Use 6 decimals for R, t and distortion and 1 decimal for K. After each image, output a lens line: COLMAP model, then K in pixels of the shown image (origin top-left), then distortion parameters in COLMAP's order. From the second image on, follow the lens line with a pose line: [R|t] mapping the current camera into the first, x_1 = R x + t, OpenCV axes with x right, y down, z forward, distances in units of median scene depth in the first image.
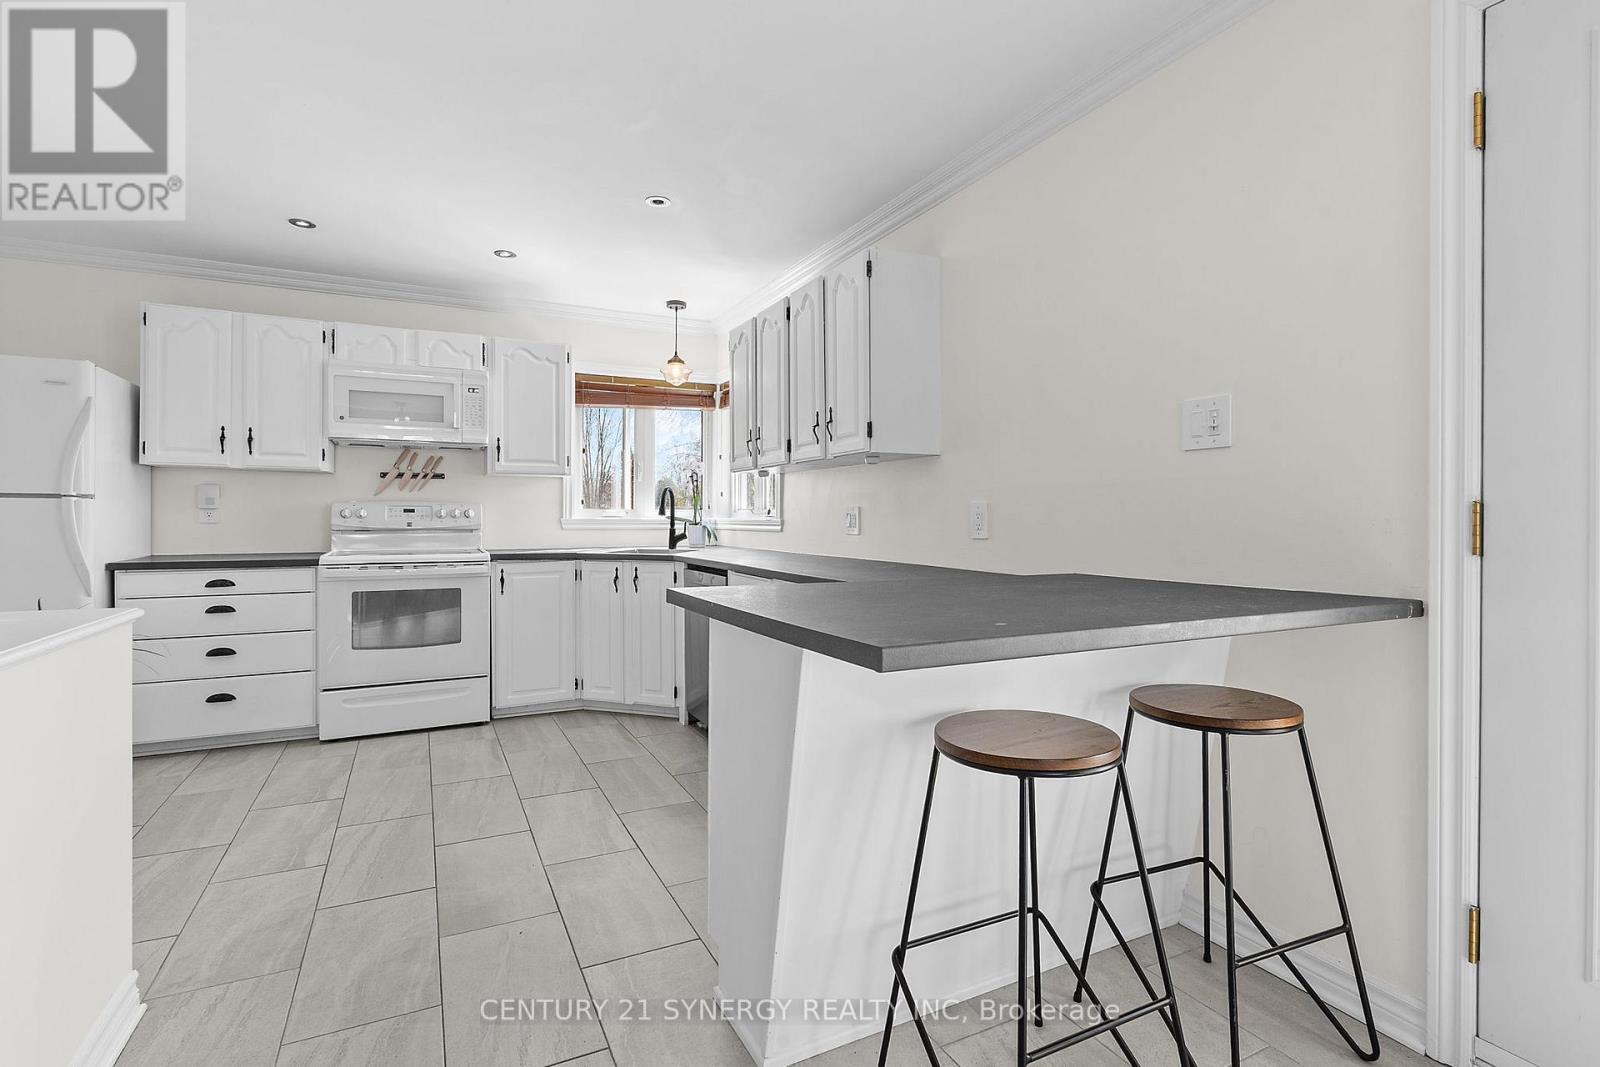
lens RADIAL K [[742.8, 0, 795.1], [0, 742.8, 519.8], [0, 0, 1]] dist [-0.001632, -0.000241]
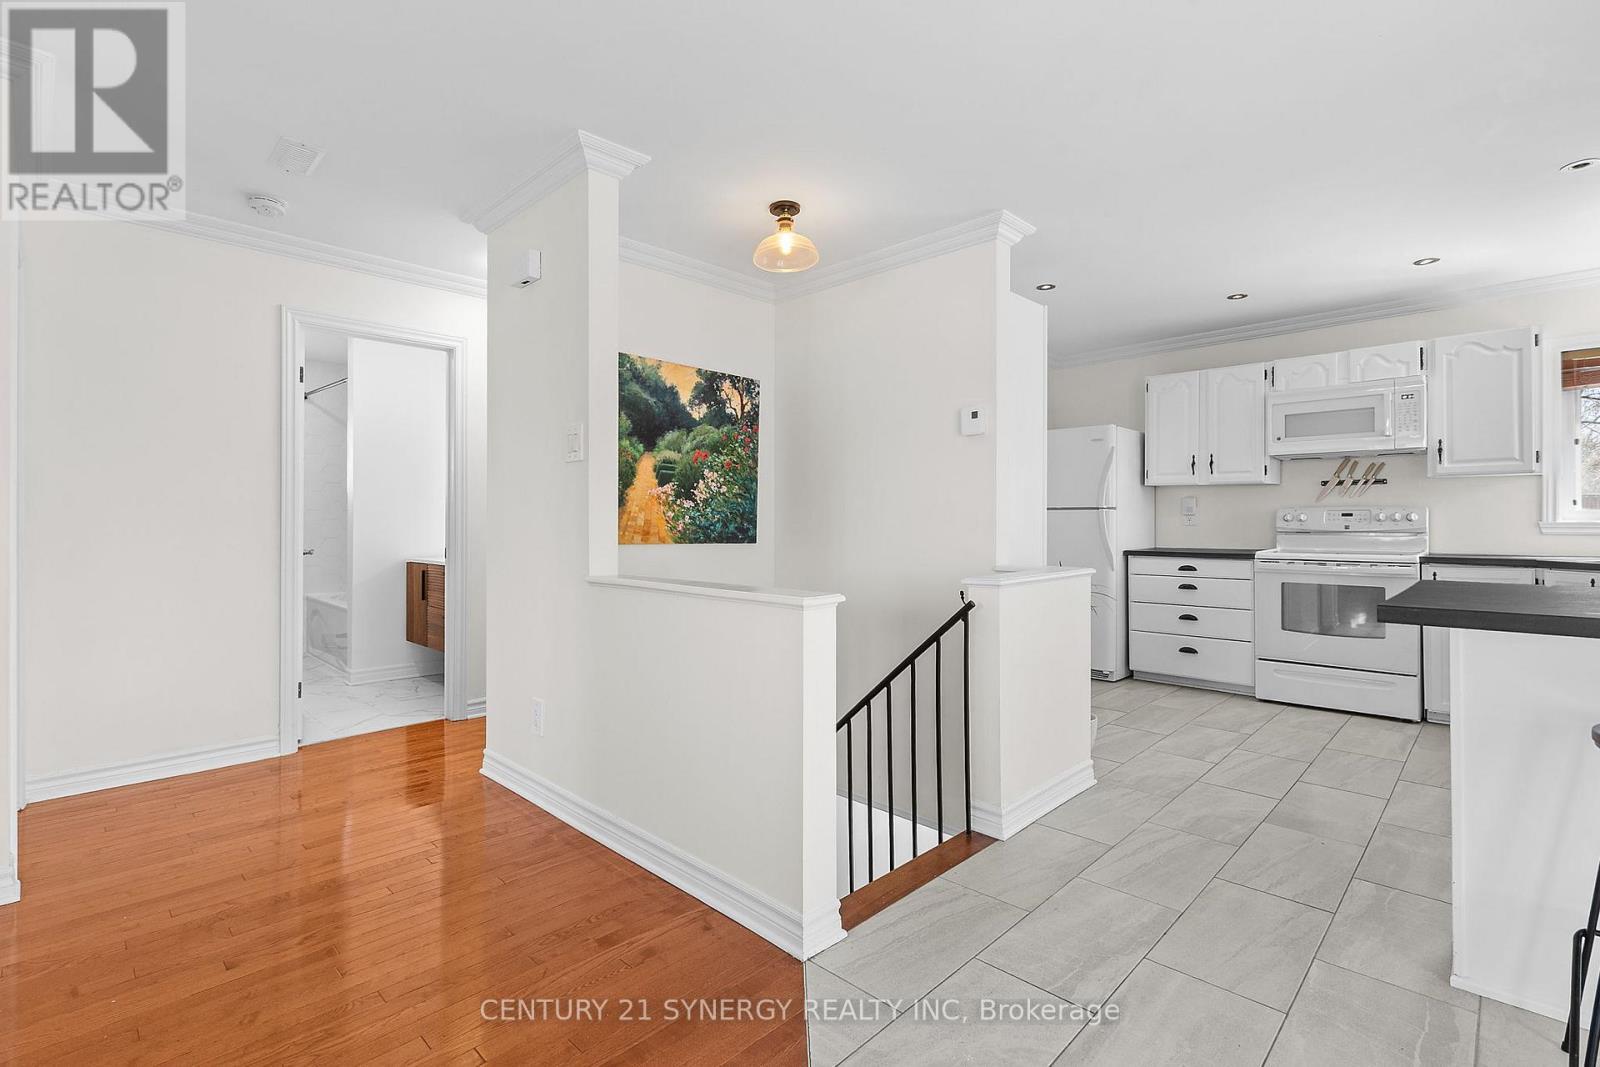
lens RADIAL K [[730.4, 0, 794.6], [0, 730.4, 521.4], [0, 0, 1]] dist [-0.000486, -0.000156]
pose [[0.325167, -0.002542, -0.945653, 0.248517], [-0.001458, 0.999994, -0.003189, 0.002401], [0.945655, 0.002416, 0.325162, -0.129776]]
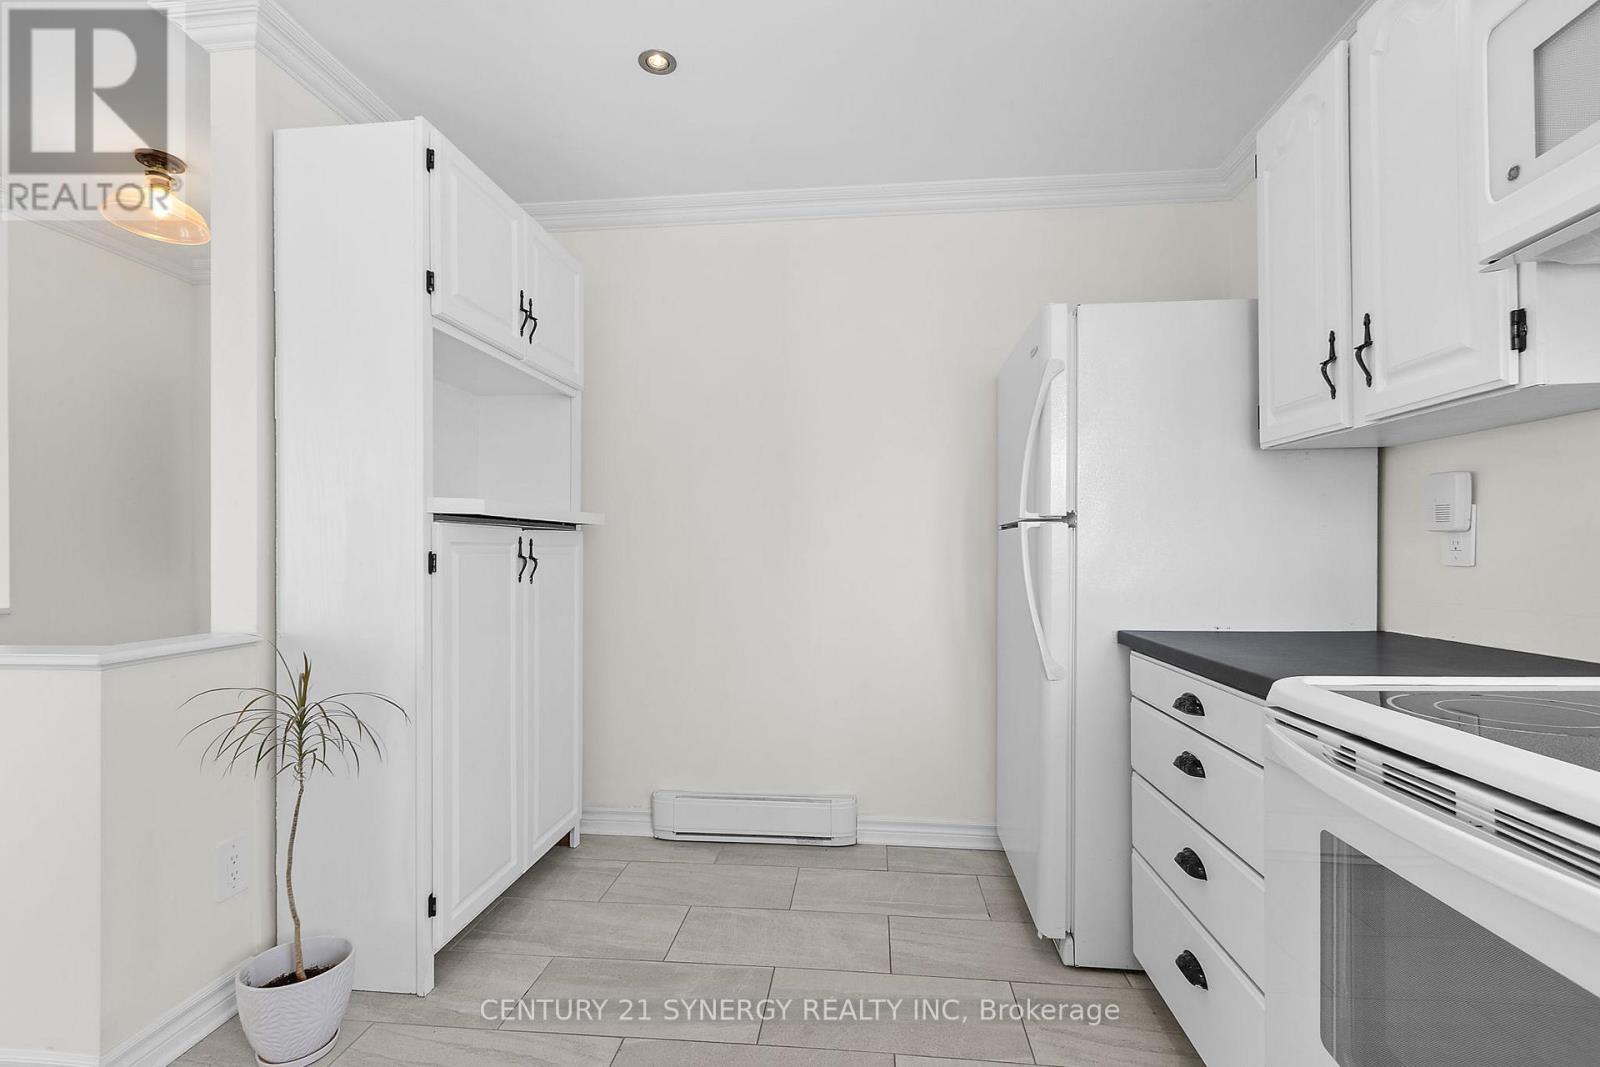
lens RADIAL K [[698.1, 0, 800.0], [0, 698.1, 533.5], [0, 0, 1]] dist [-0.000194, -0.000019]
pose [[-0.530451, -0.010864, -0.847646, -0.262027], [0.002535, 0.999893, -0.014402, -0.008075], [0.847712, -0.009788, -0.530367, 0.882055]]
